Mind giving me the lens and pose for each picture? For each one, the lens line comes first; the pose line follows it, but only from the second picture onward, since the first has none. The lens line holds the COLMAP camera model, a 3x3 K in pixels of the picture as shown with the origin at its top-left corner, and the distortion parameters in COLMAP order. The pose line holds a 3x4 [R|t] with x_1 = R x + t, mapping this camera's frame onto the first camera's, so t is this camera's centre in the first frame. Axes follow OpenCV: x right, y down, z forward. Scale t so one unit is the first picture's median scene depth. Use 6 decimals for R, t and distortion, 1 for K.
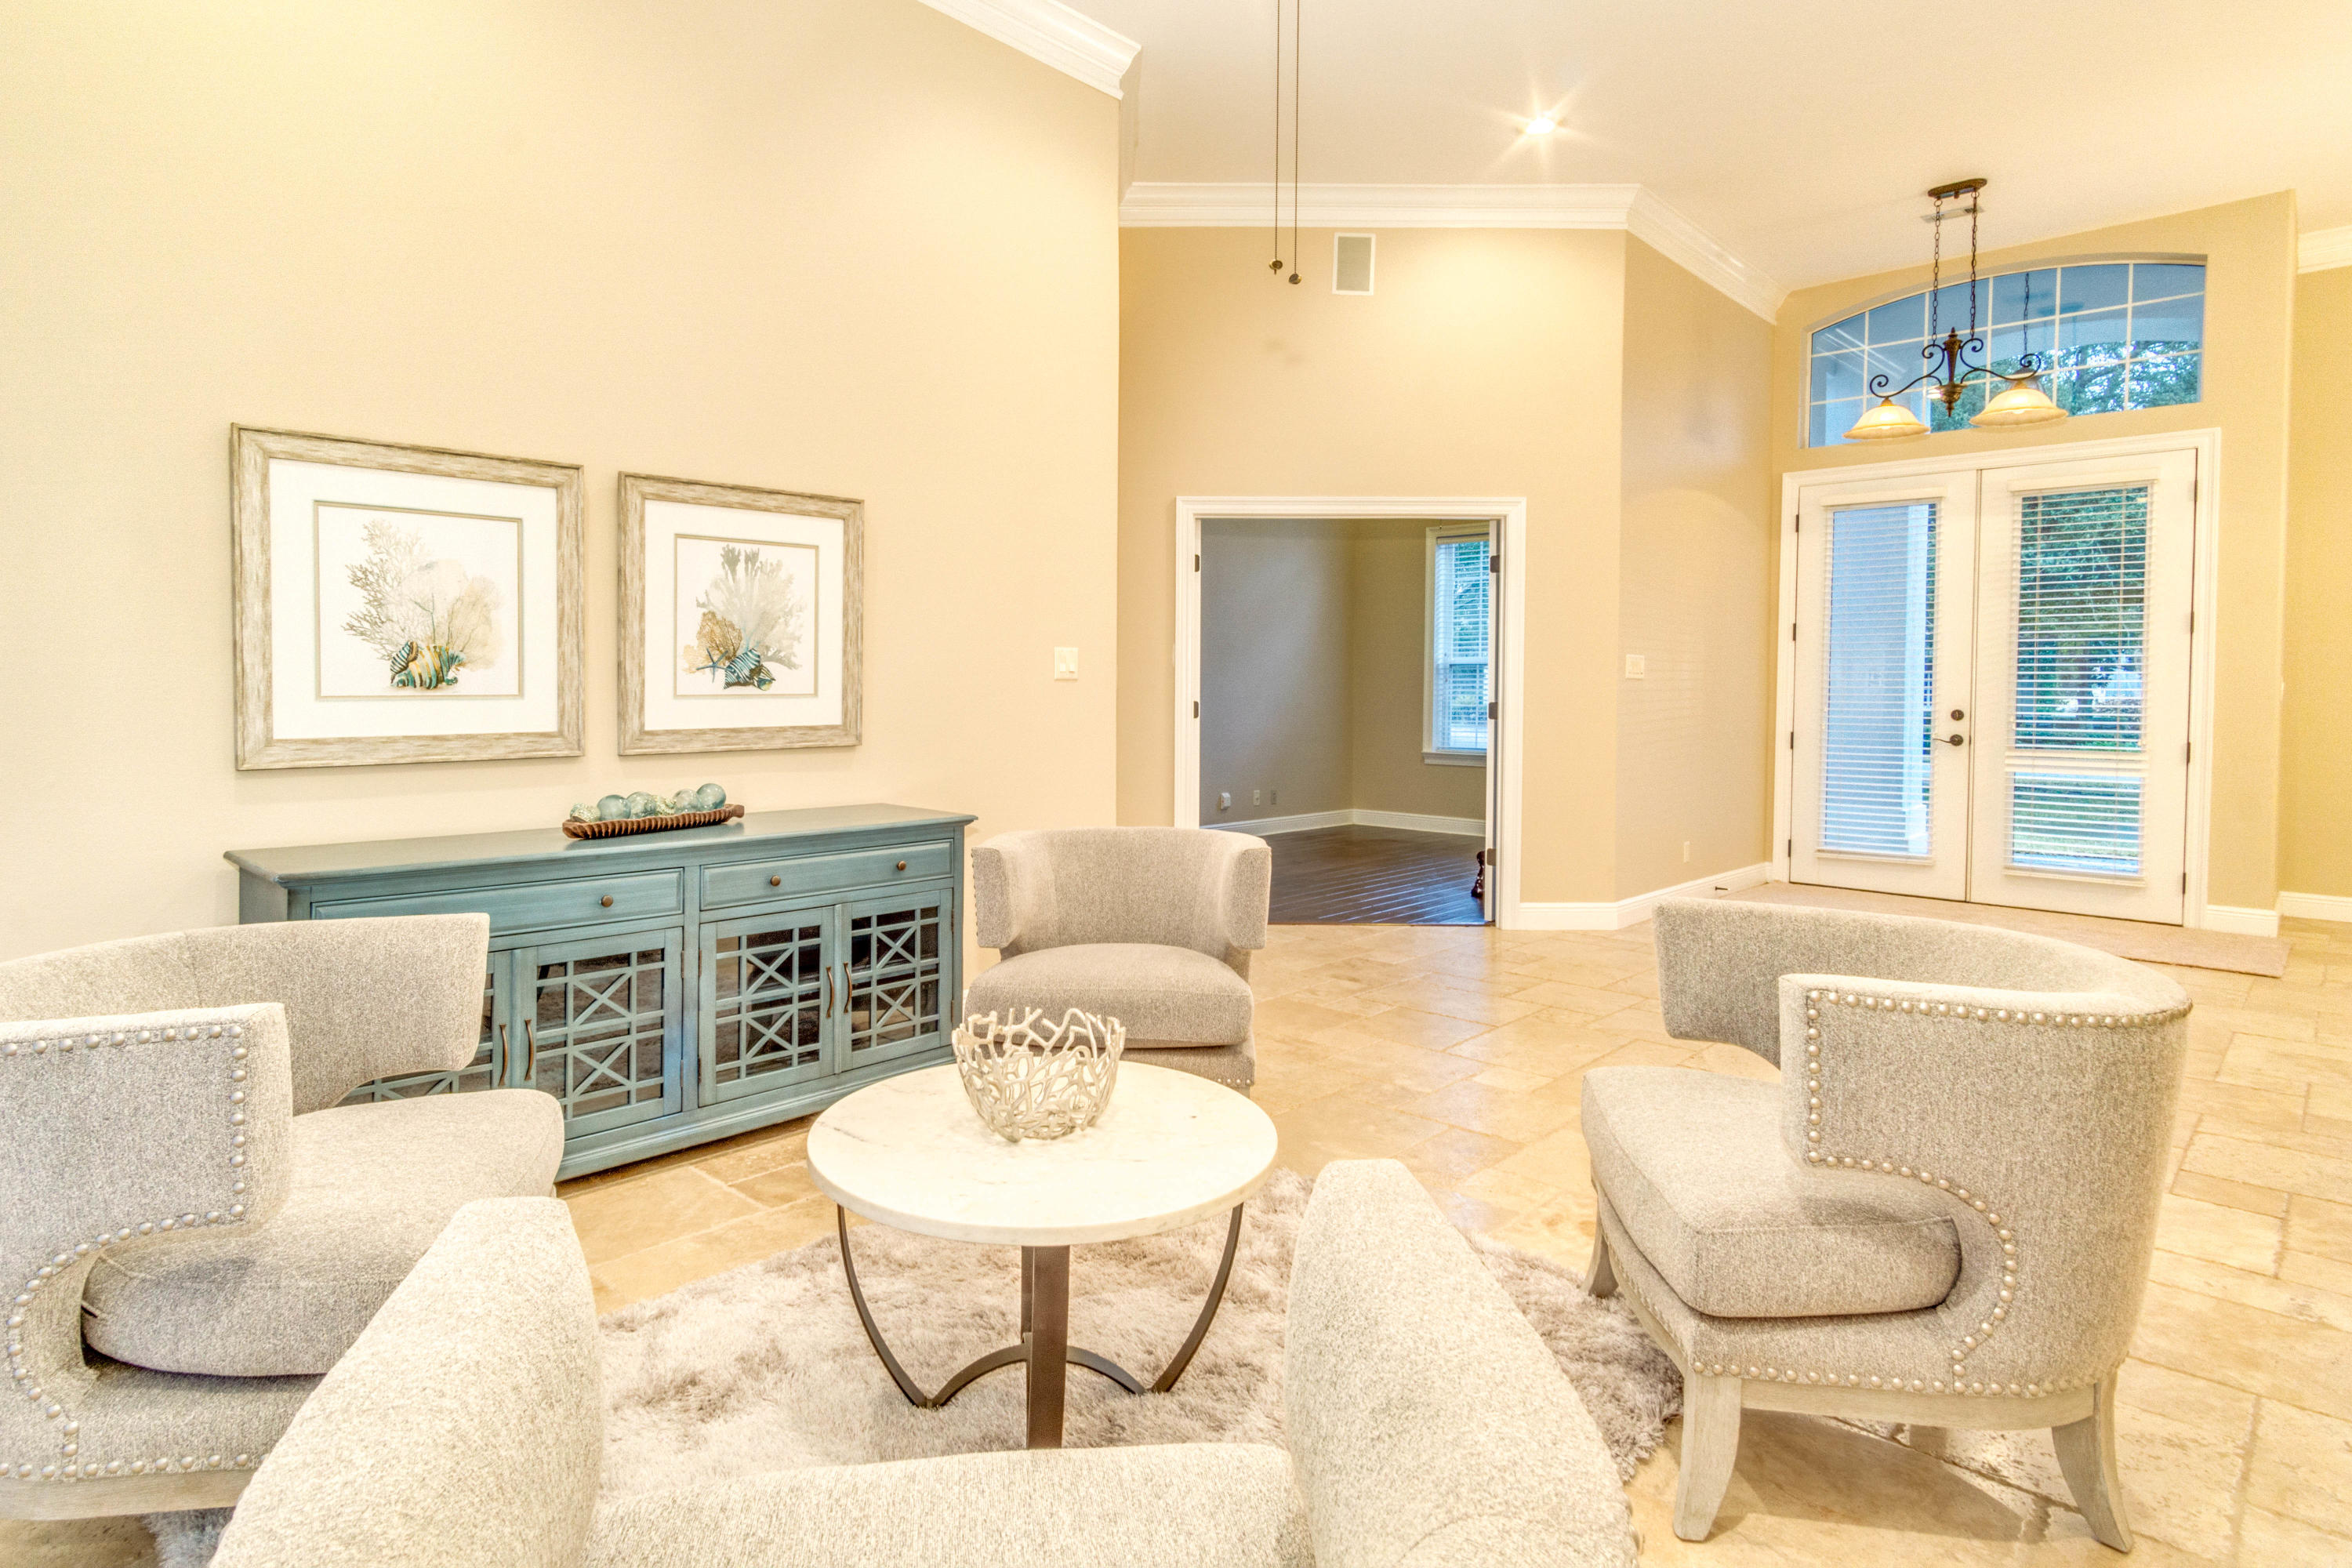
lens RADIAL K [[1257.4, 0, 1119.7], [0, 1257.4, 707.5], [0, 0, 1]] dist [0.003862, 0.003139]
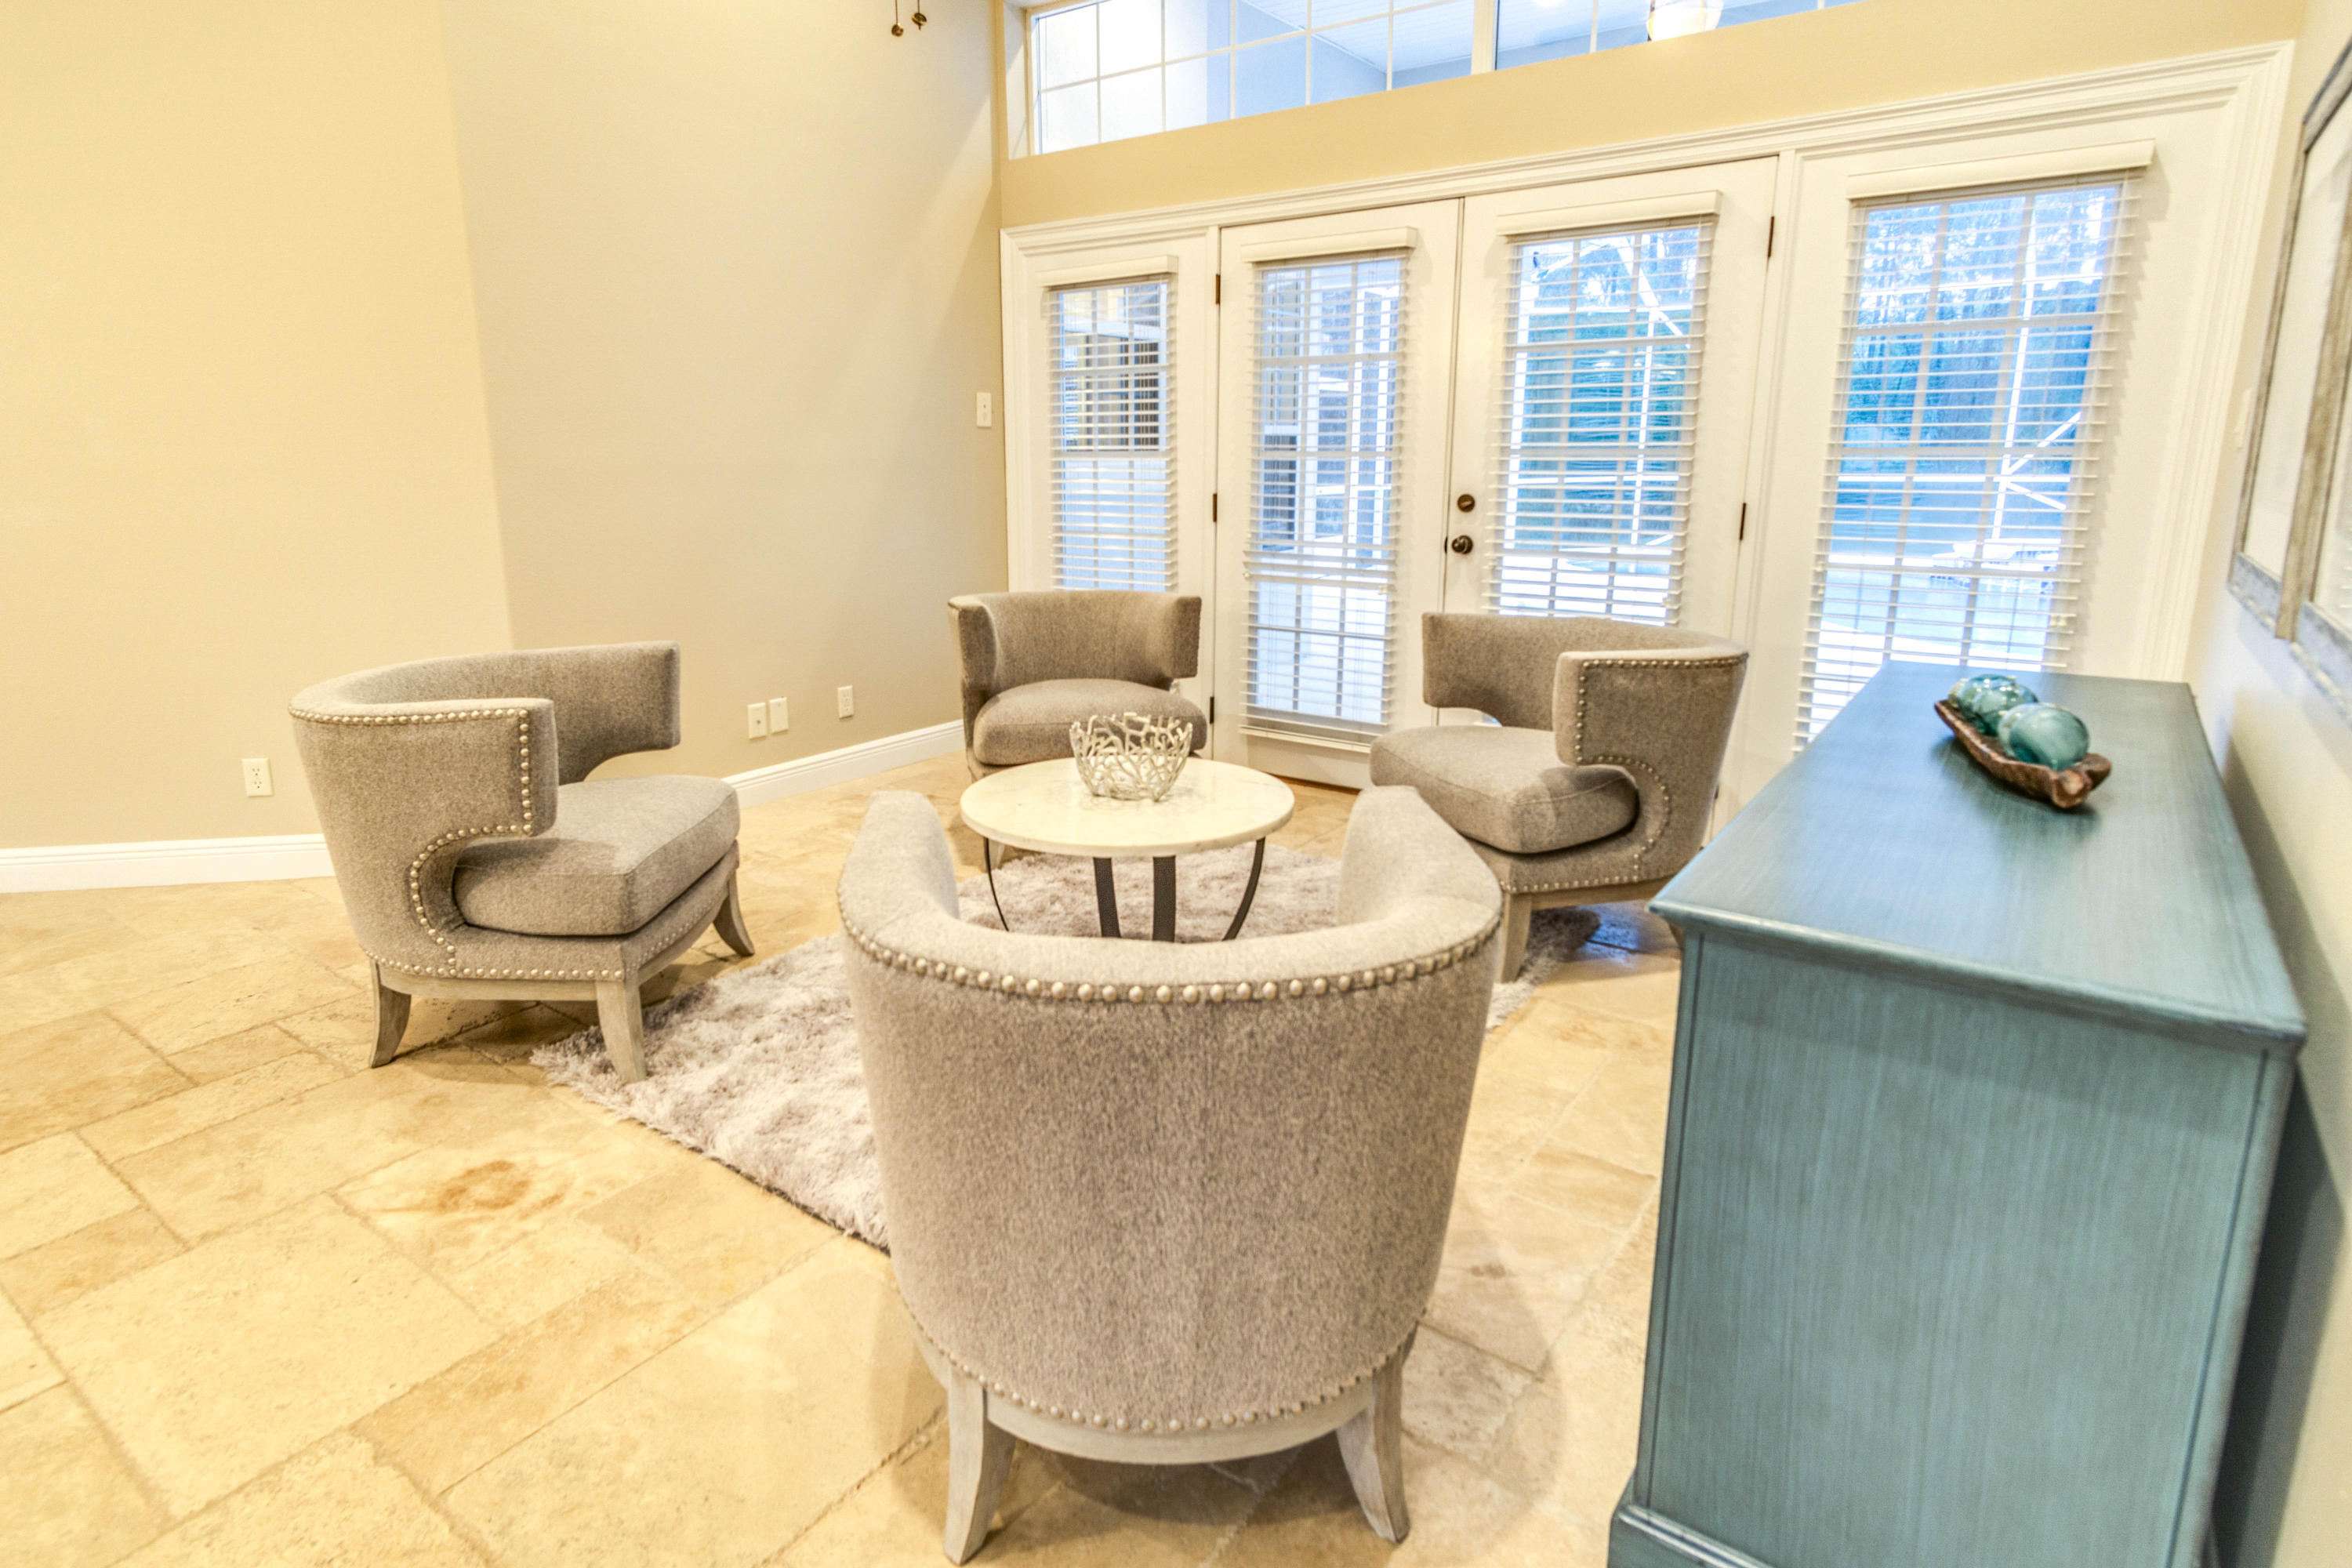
lens RADIAL K [[1257.4, 0, 1124.0], [0, 1257.4, 721.8], [0, 0, 1]] dist [0.003862, 0.003139]
pose [[-0.990309, 0.032441, -0.135043, 0.068846], [0.001279, 0.974425, 0.224707, -0.036180], [0.138879, 0.222357, -0.965023, 1.291078]]
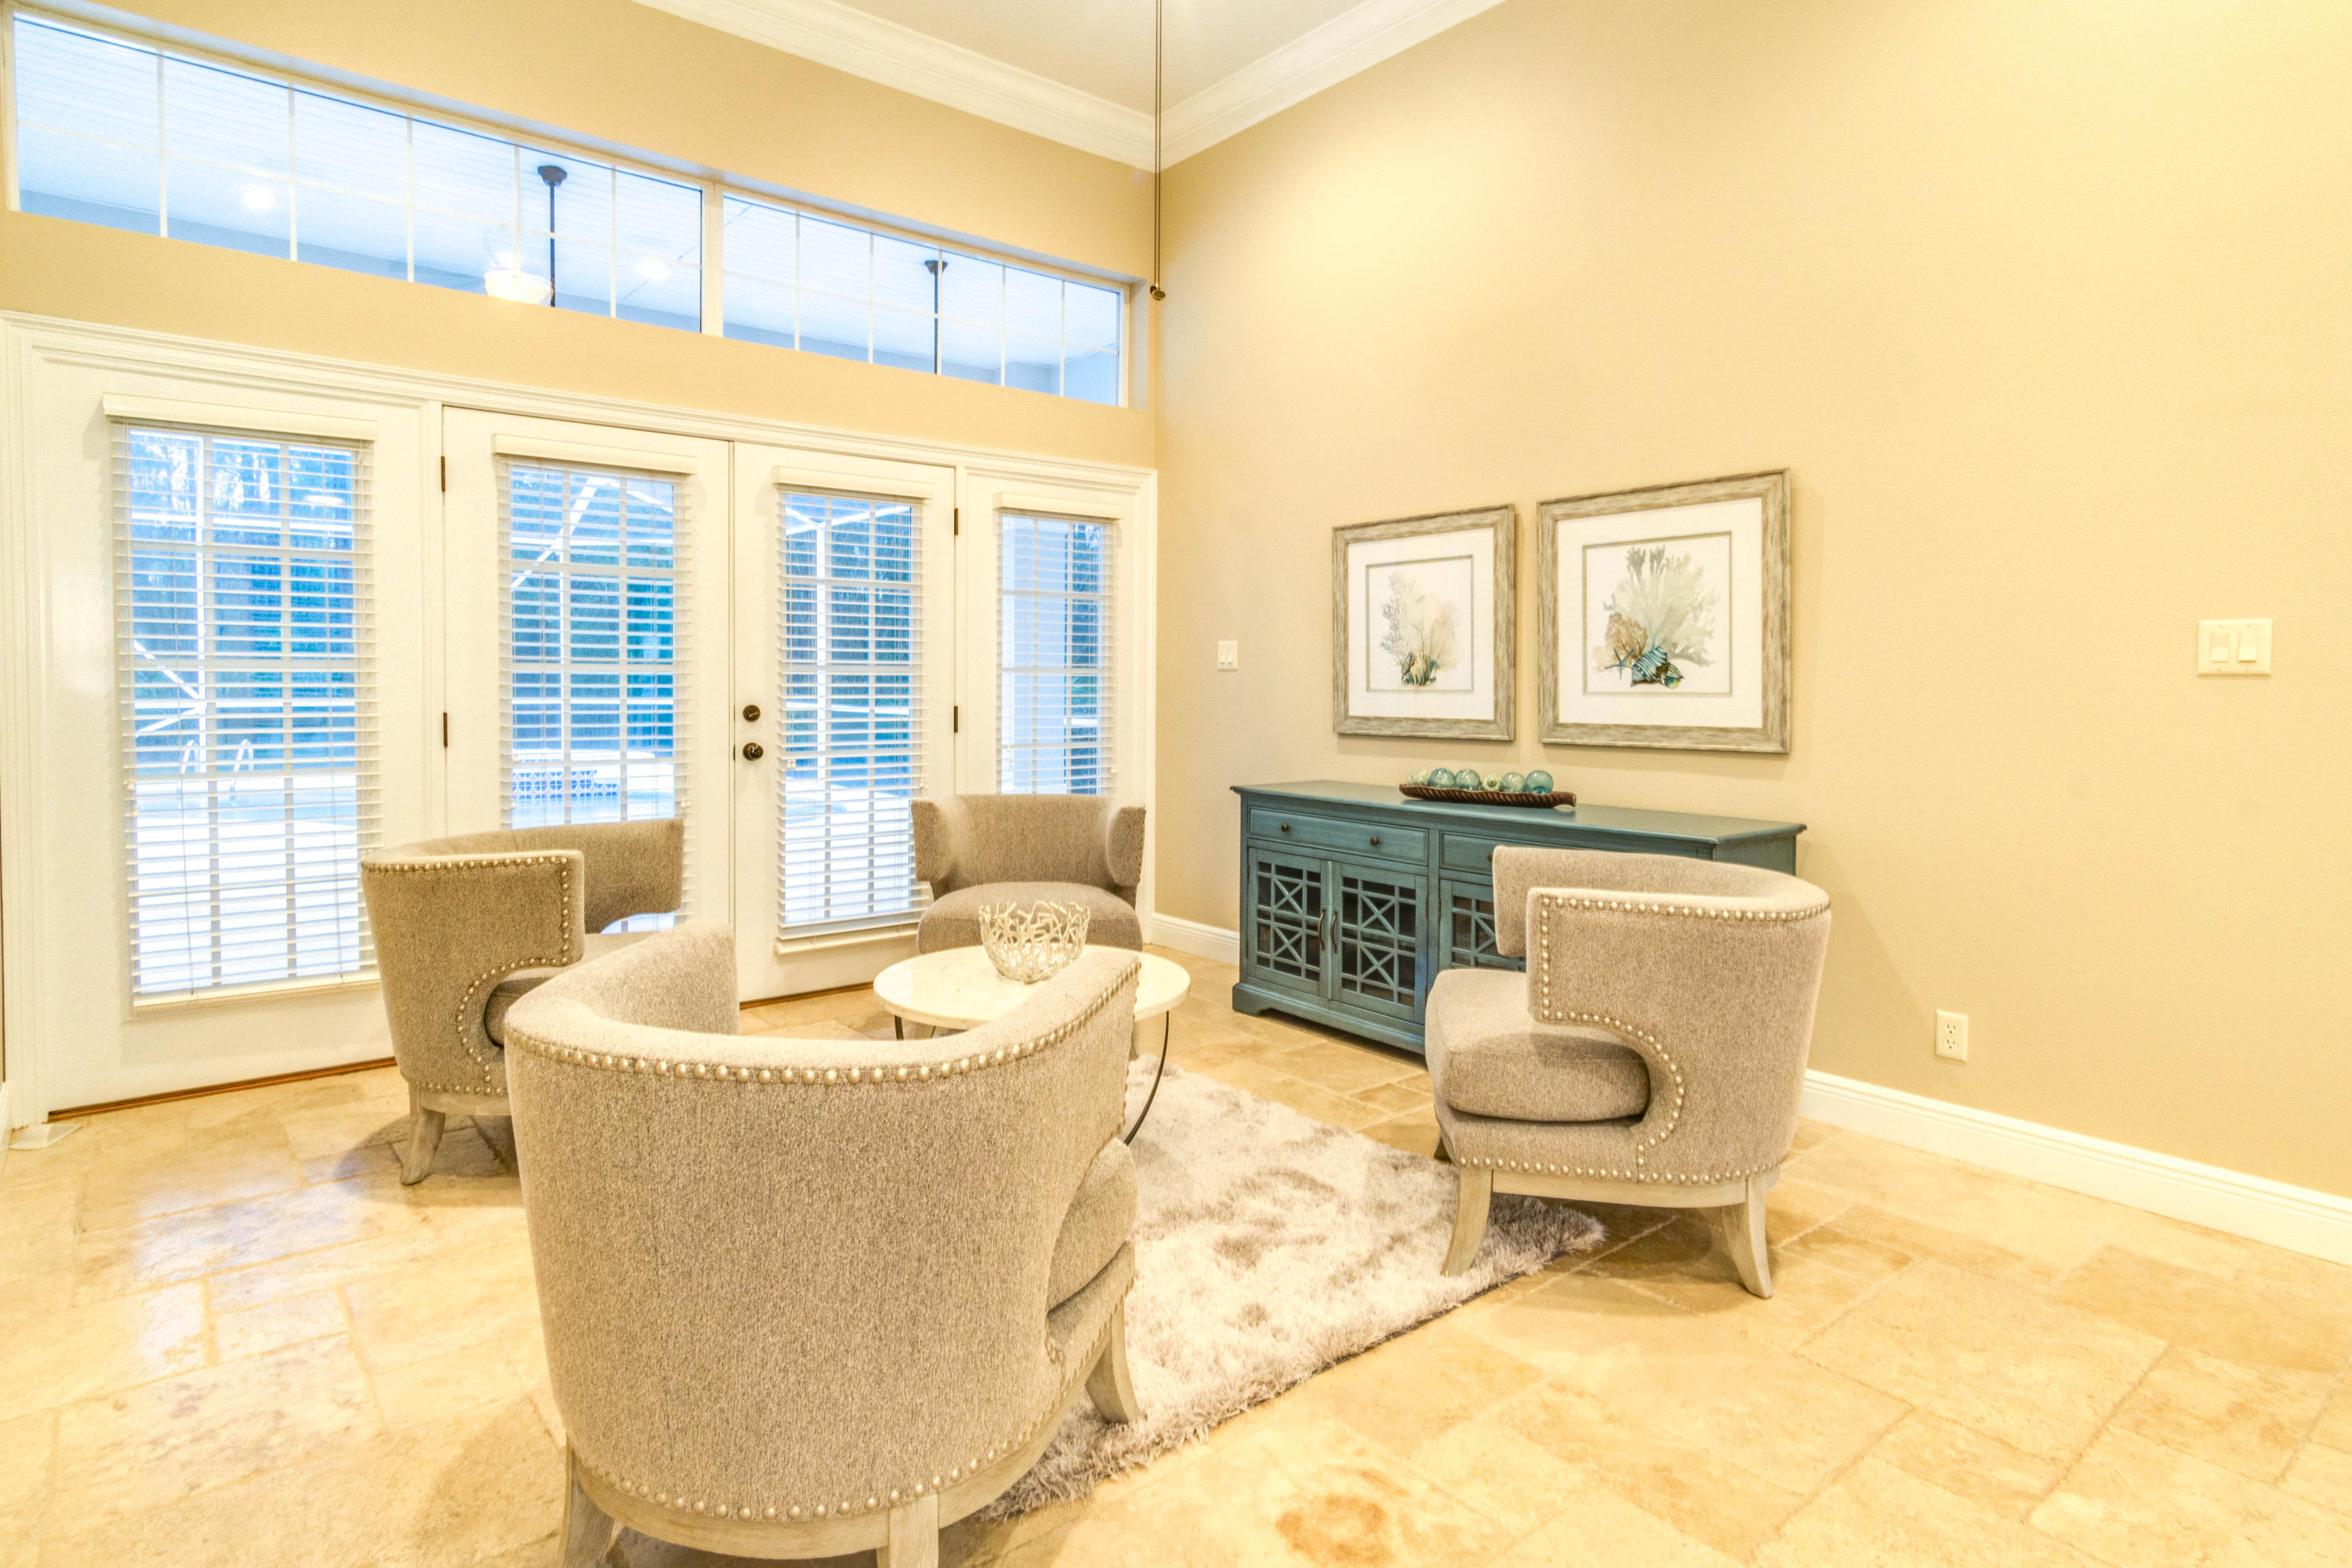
lens RADIAL K [[1257.4, 0, 1109.7], [0, 1257.4, 709.9], [0, 0, 1]] dist [0.003862, 0.003139]
pose [[-0.126721, 0.022409, -0.991685, 0.766499], [-0.018726, 0.999513, 0.024978, -0.013311], [0.991762, 0.021736, -0.126239, 0.701022]]
